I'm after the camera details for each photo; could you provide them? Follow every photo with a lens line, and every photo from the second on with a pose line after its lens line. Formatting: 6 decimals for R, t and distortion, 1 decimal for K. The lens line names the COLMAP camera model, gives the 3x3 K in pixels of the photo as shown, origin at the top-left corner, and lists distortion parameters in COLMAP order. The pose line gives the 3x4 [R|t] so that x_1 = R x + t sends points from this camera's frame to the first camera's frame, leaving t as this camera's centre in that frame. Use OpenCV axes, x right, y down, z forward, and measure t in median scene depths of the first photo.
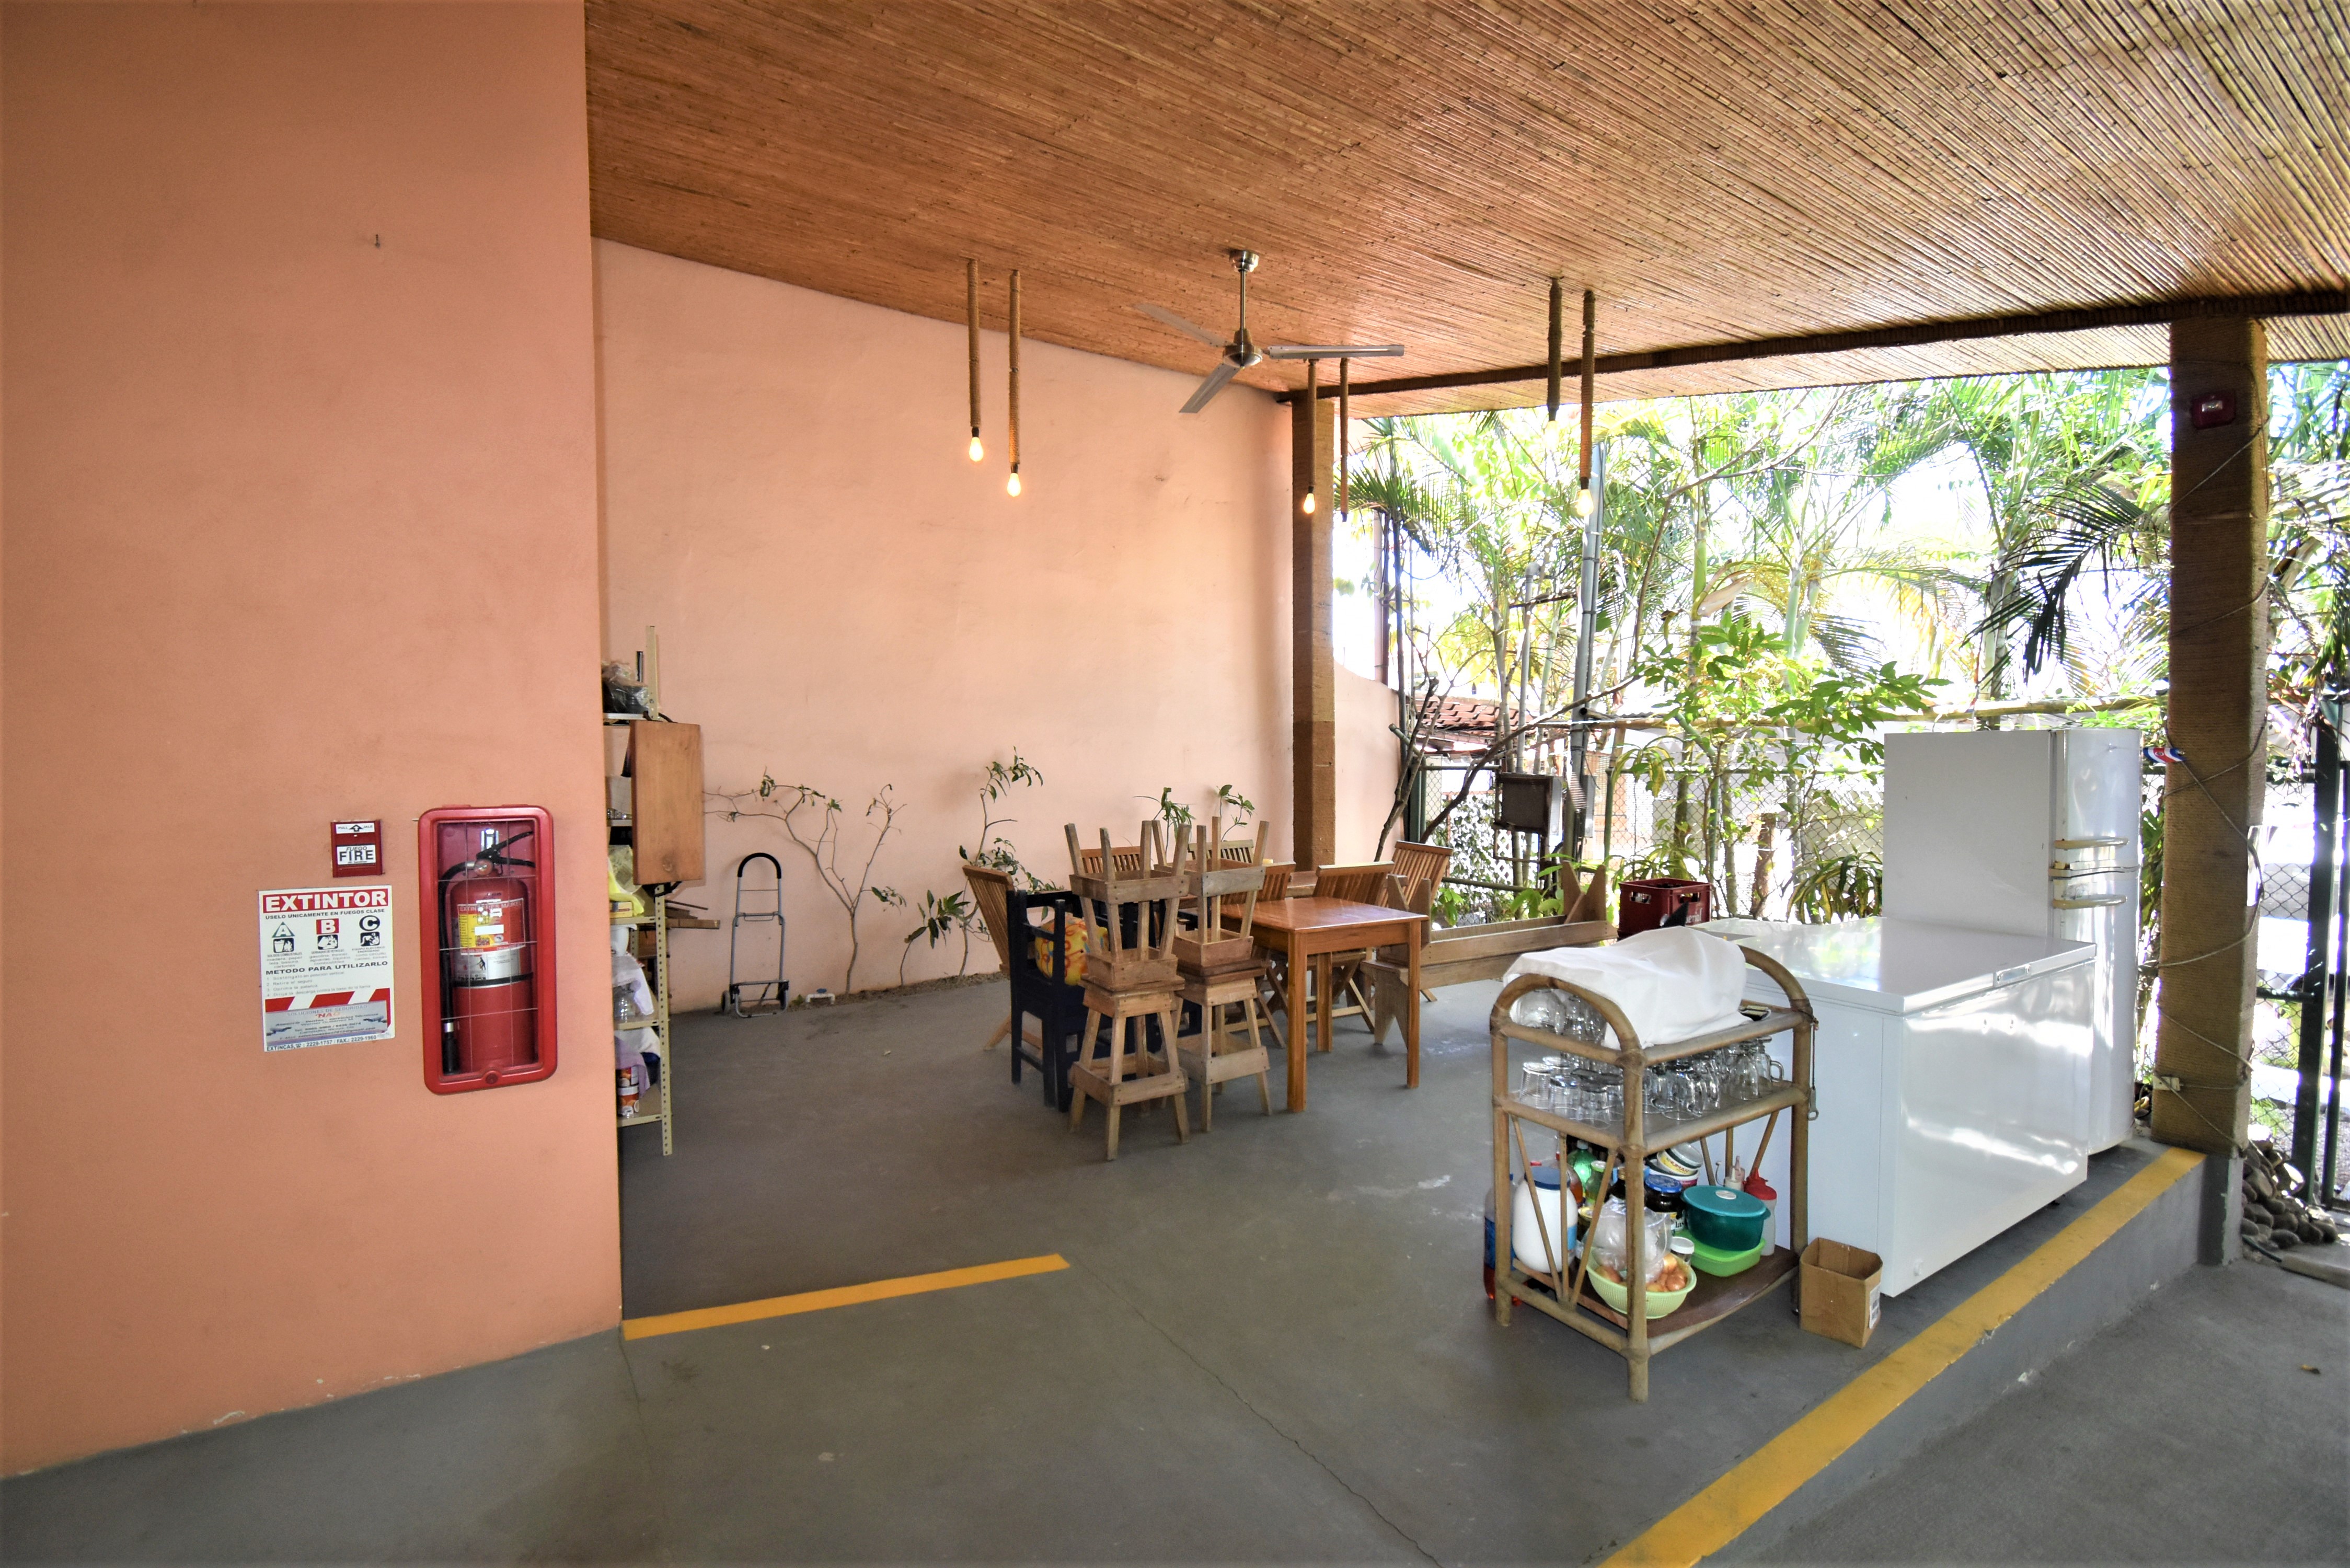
lens RADIAL K [[1039.6, 0, 1173.7], [0, 1039.6, 786.9], [0, 0, 1]] dist [0.020033, -0.025253]
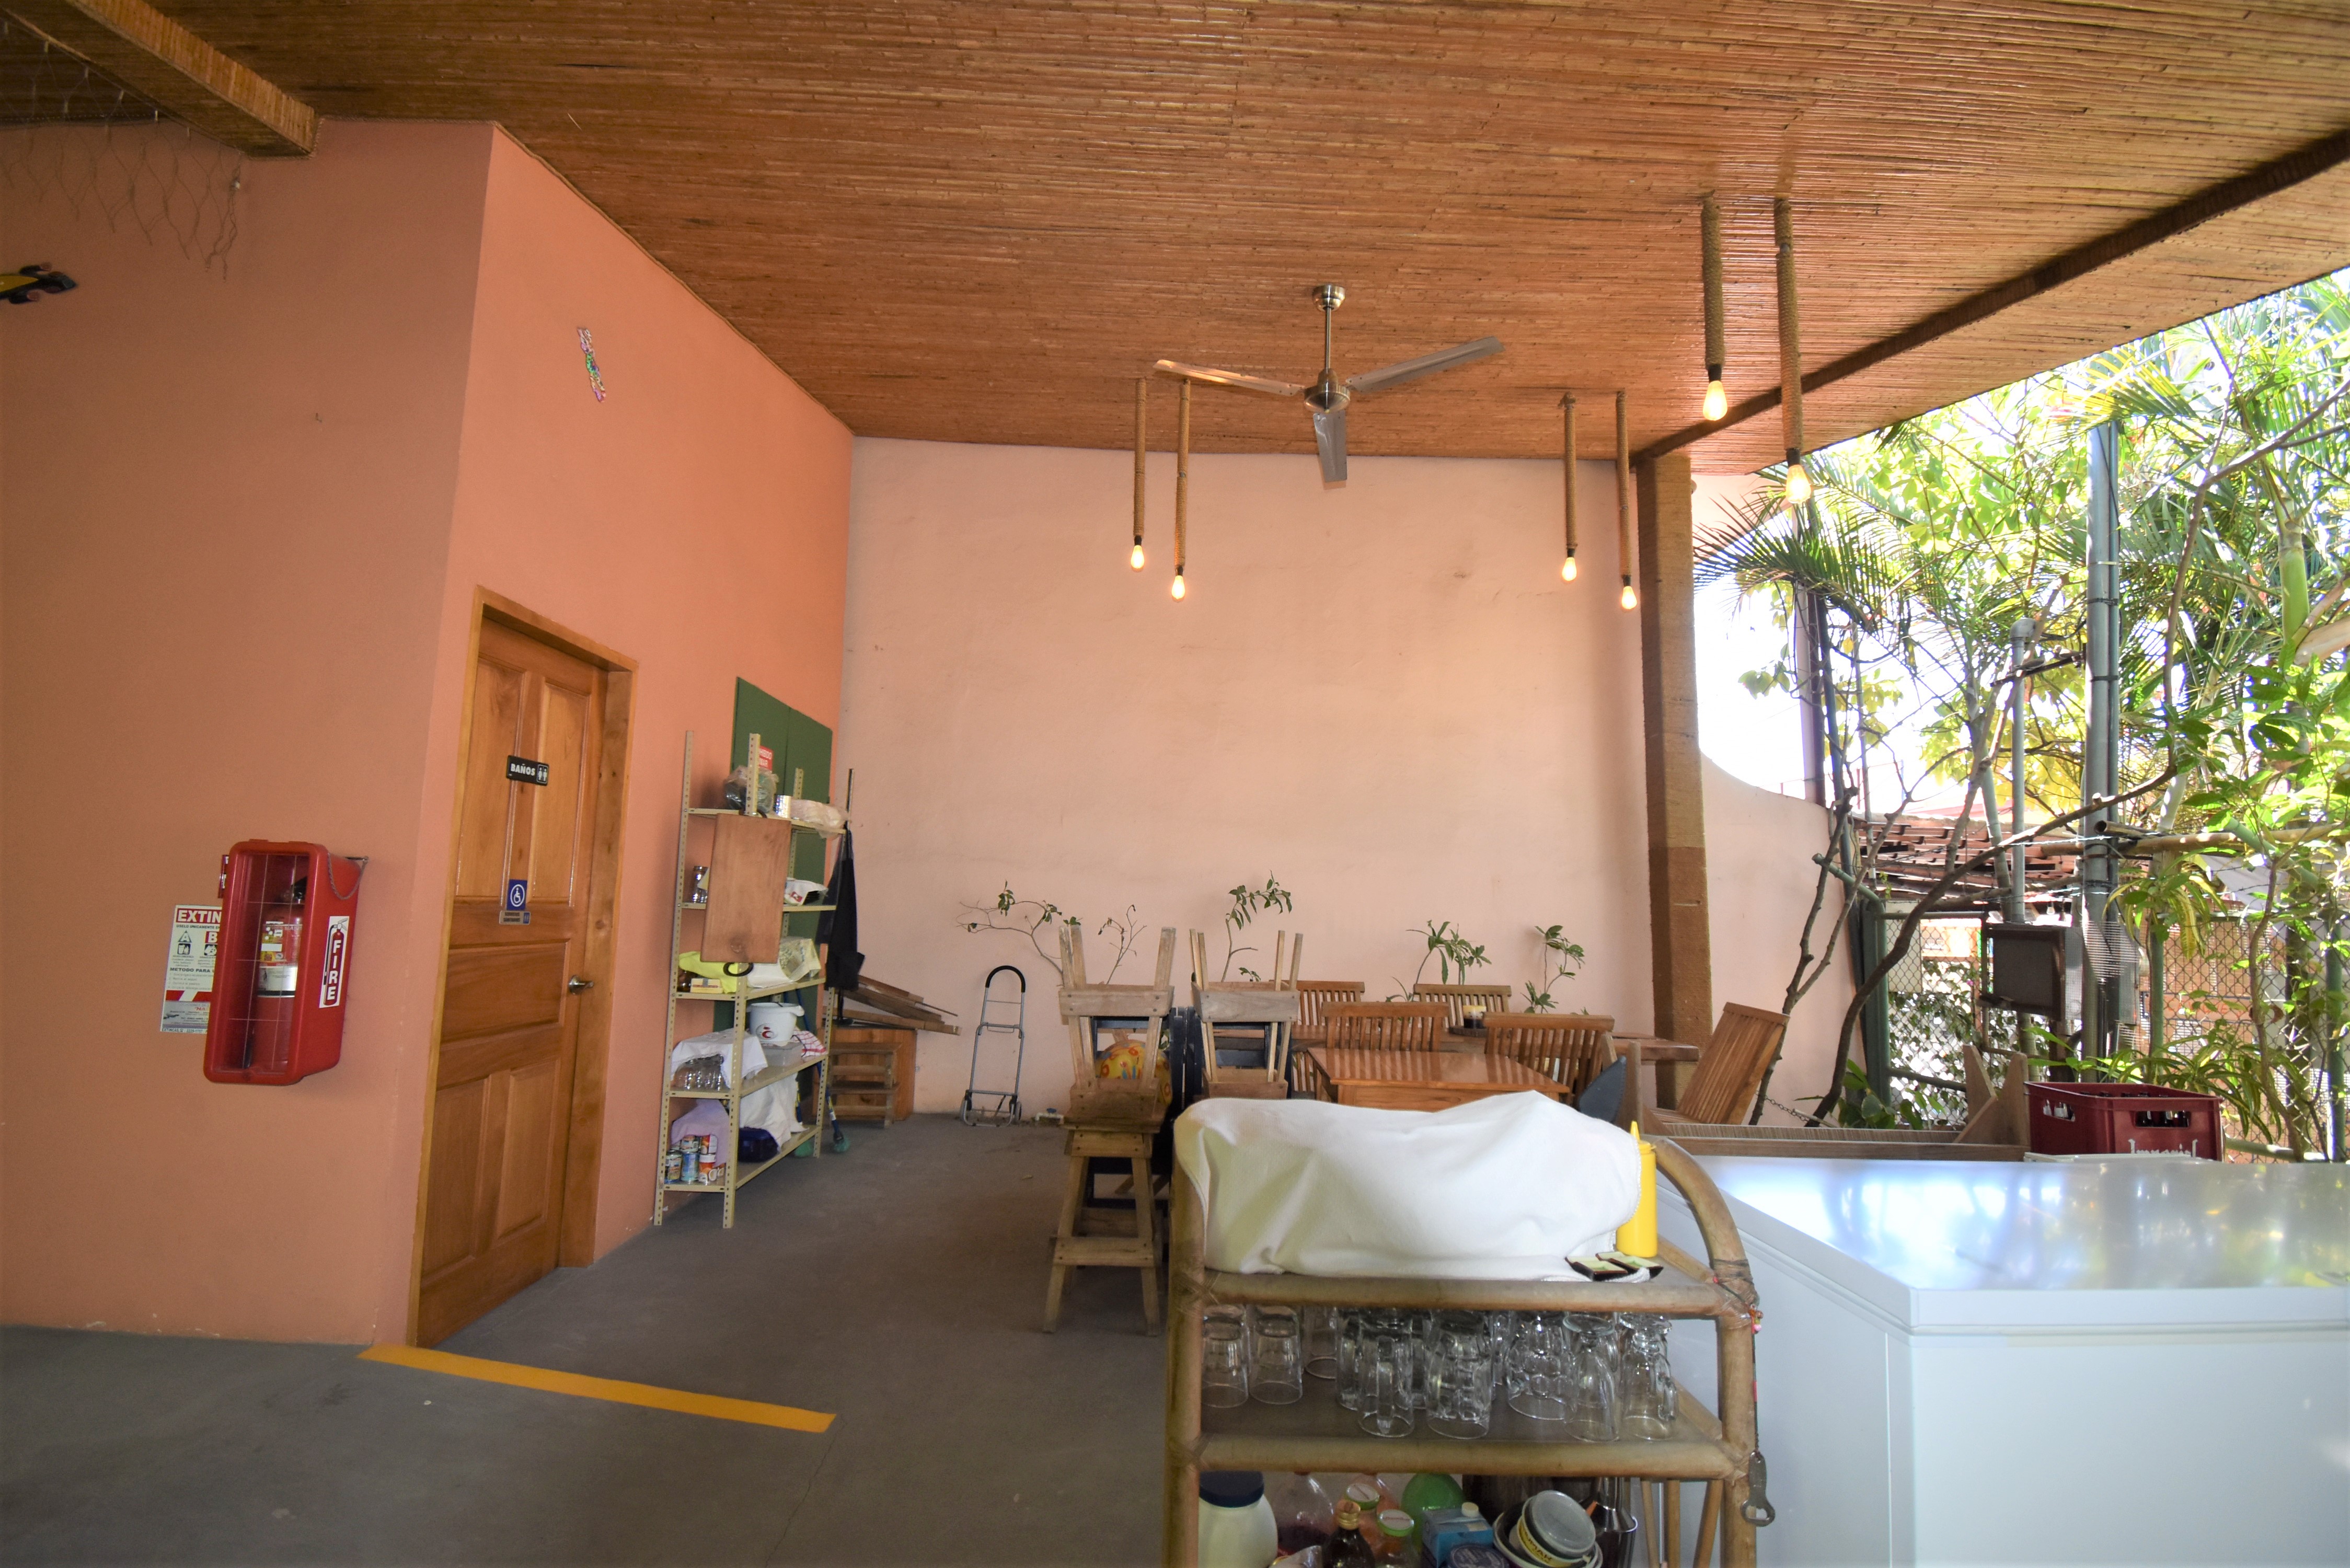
lens RADIAL K [[1039.6, 0, 1173.7], [0, 1039.6, 786.9], [0, 0, 1]] dist [0.020033, -0.025253]
pose [[0.852471, -0.035916, -0.521540, 0.327950], [-0.046145, 0.988573, -0.143503, 0.031372], [0.520735, 0.146399, 0.841072, 0.203798]]
